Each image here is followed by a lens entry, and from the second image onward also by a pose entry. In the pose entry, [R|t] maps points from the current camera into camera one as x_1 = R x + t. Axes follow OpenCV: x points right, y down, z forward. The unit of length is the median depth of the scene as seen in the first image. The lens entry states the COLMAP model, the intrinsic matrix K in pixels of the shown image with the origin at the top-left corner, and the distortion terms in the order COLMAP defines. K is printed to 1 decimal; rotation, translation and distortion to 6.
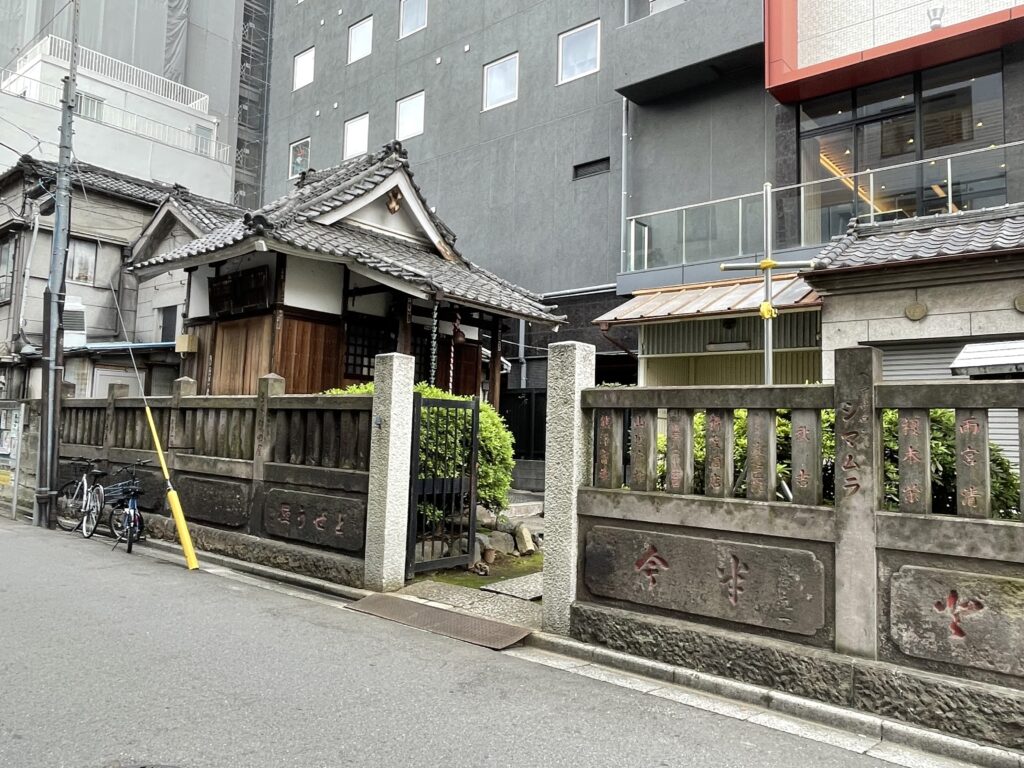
lens RADIAL K [[755.6, 0, 504.9], [0, 755.6, 369.4], [0, 0, 1]] dist [0.010367, -0.014595]
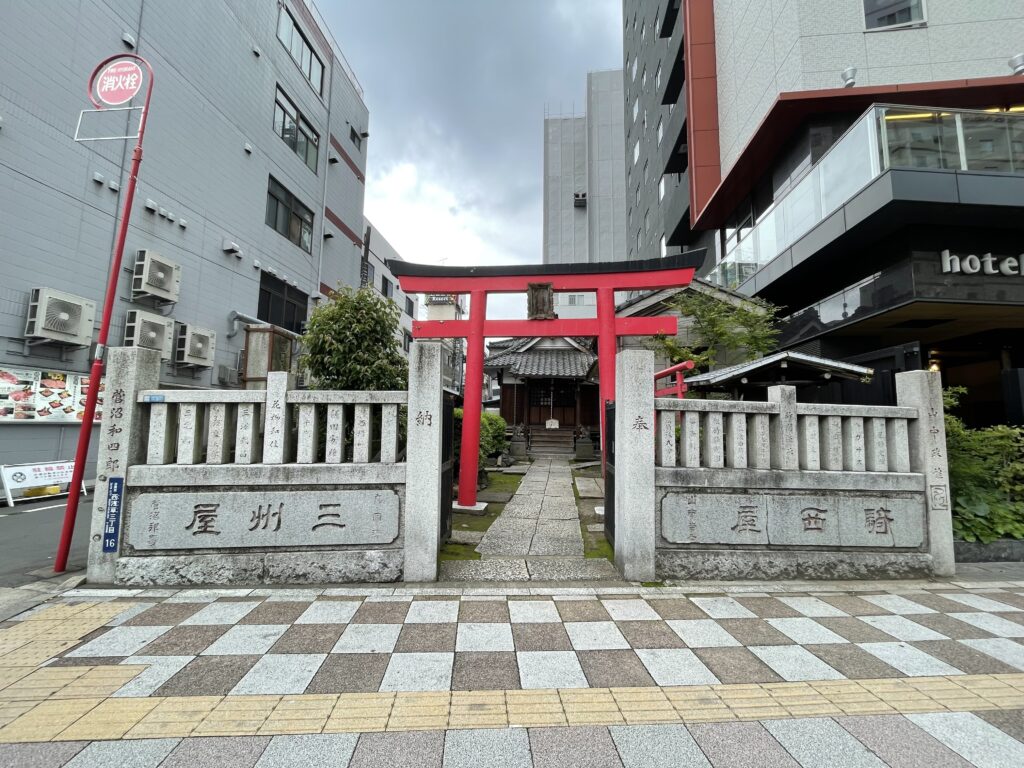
lens RADIAL K [[413.3, 0, 512.4], [0, 413.3, 384.5], [0, 0, 1]] dist [-0.002179, -0.000380]
pose [[0.565681, -0.102897, -0.818179, 0.965776], [0.073566, 0.994525, -0.074212, 0.037308], [0.821336, -0.018210, 0.570154, 0.099884]]
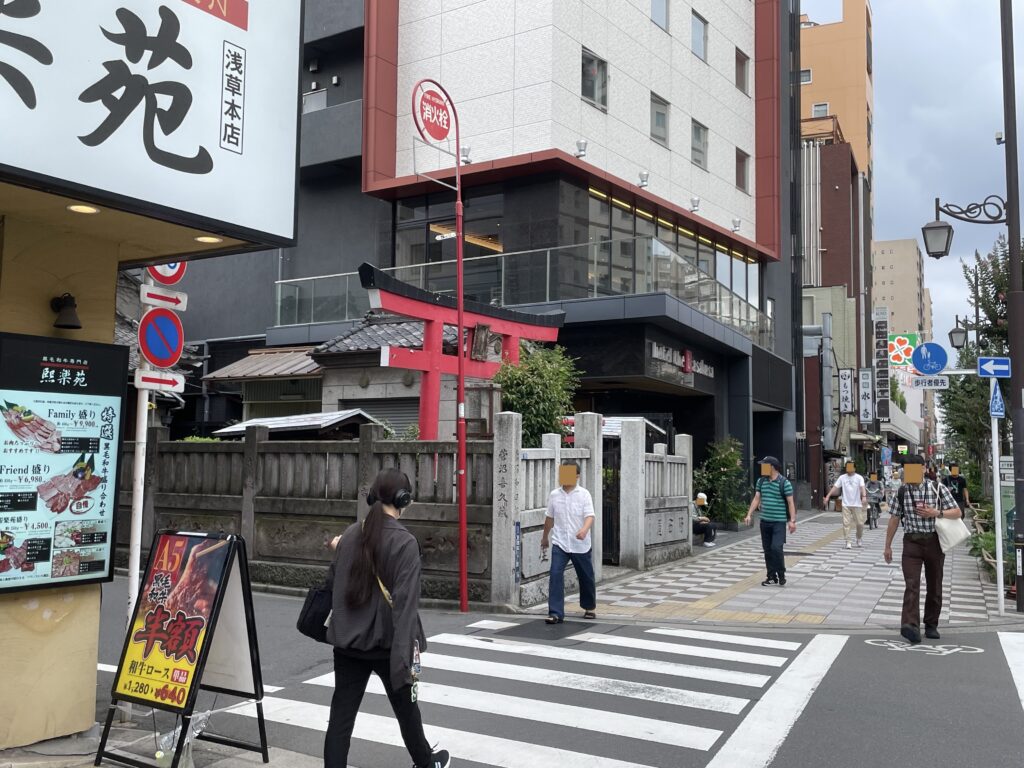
lens RADIAL K [[1026.1, 0, 512.7], [0, 1026.1, 364.6], [0, 0, 1]] dist [0.084251, 0.000000]
pose [[0.992987, -0.005820, 0.118077, 0.433948], [0.006170, 0.999978, -0.002600, -0.076456], [-0.118059, 0.003311, 0.993001, -0.880191]]
